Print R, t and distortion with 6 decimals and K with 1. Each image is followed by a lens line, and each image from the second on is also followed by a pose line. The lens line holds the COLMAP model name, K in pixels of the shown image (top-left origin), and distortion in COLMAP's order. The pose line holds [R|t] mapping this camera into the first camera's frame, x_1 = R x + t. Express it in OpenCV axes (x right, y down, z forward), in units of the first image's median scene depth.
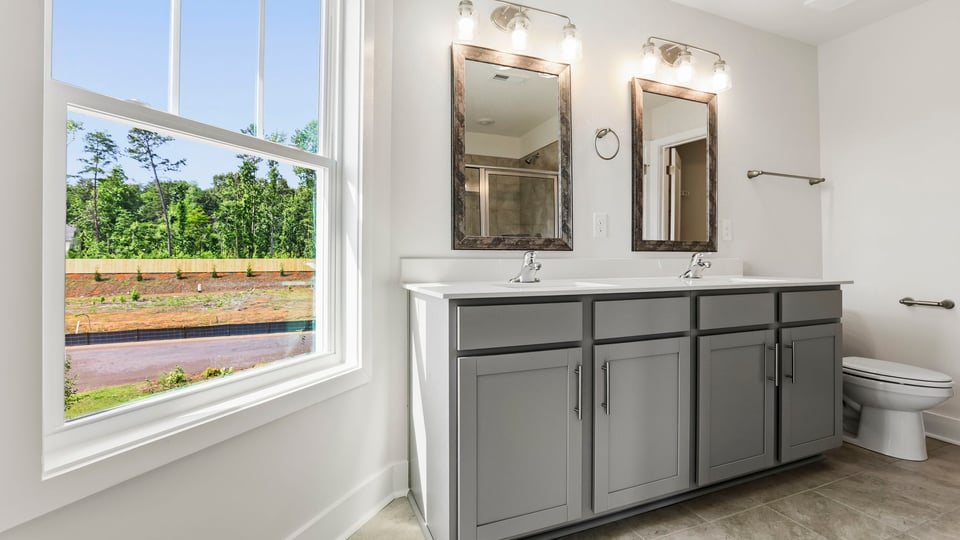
lens RADIAL K [[433.6, 0, 469.0], [0, 433.6, 260.9], [0, 0, 1]] dist [-0.044950, 0.017137]
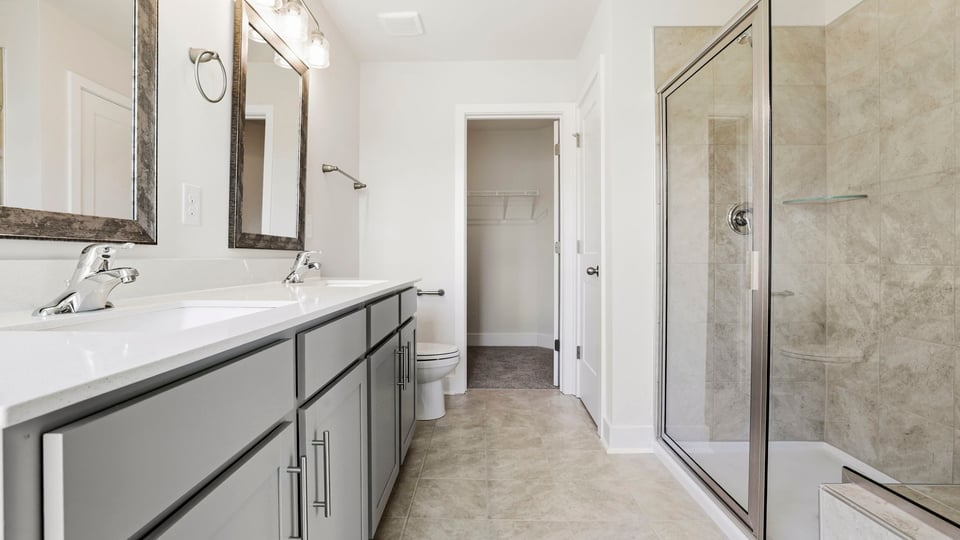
lens RADIAL K [[433.6, 0, 469.0], [0, 433.6, 260.9], [0, 0, 1]] dist [-0.044950, 0.017137]
pose [[0.392204, -0.006044, 0.919858, -0.107302], [0.004380, 0.999979, 0.004703, -0.003302], [-0.919868, 0.002184, 0.392223, 0.416175]]
